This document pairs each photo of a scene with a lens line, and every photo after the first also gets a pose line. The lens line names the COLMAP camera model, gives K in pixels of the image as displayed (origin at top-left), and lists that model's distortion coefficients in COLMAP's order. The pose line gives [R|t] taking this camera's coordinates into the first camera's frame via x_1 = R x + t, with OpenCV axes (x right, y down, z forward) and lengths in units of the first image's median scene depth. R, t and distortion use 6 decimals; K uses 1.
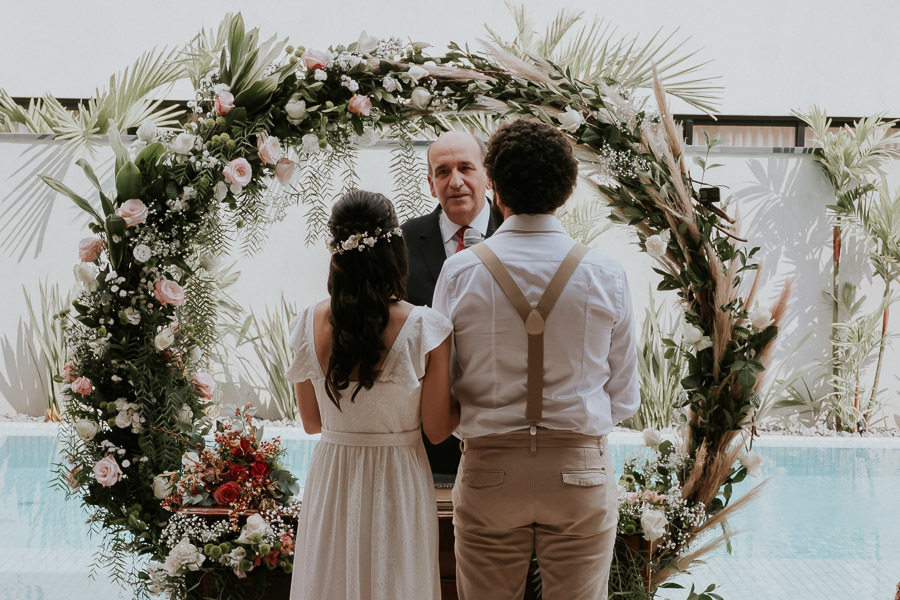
lens RADIAL K [[2034.4, 0, 470.9], [0, 2034.4, 356.8], [0, 0, 1]] dist [0.096003, 0.344827]
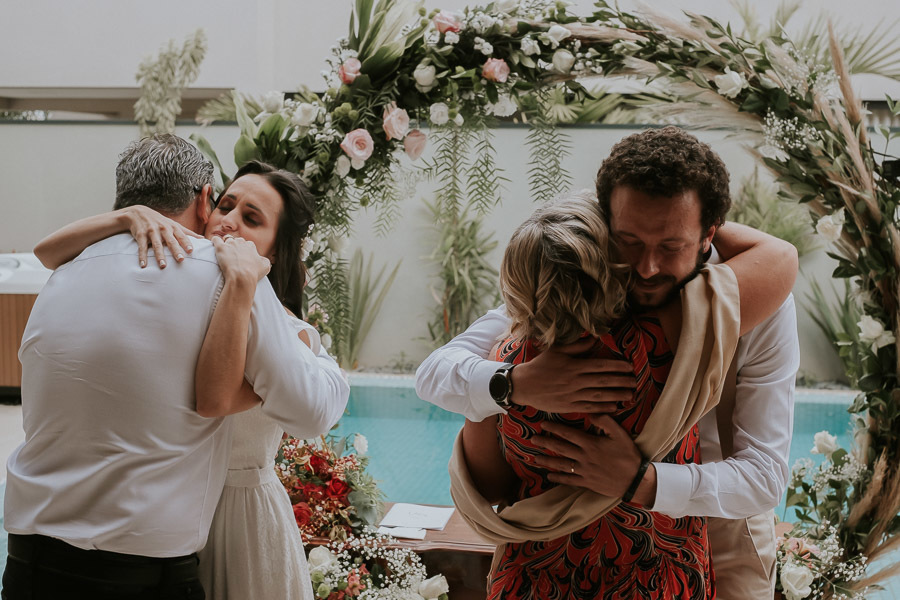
lens RADIAL K [[1584.8, 0, 451.7], [0, 1584.8, 318.2], [0, 0, 1]] dist [-0.036067, 0.133447]
pose [[0.982989, 0.013313, -0.183183, 0.056465], [-0.011253, 0.999861, 0.012280, -0.022064], [0.183321, -0.010010, 0.983002, 0.305491]]
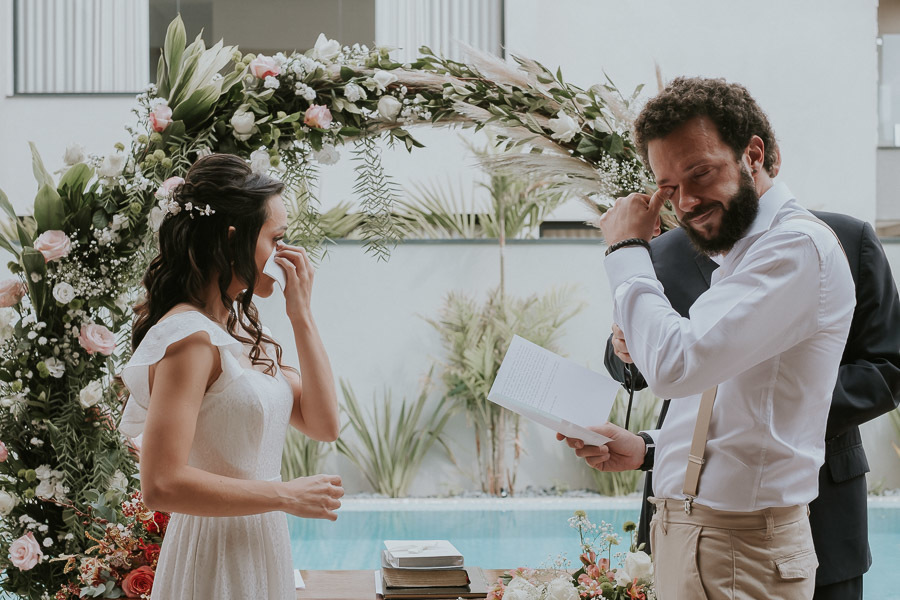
lens RADIAL K [[1584.8, 0, 451.7], [0, 1584.8, 318.2], [0, 0, 1]] dist [-0.036067, 0.133447]
pose [[0.999814, -0.019294, -0.000247, 0.000451], [0.019215, 0.996697, -0.078900, 0.014767], [0.001769, 0.078880, 0.996883, 0.340715]]
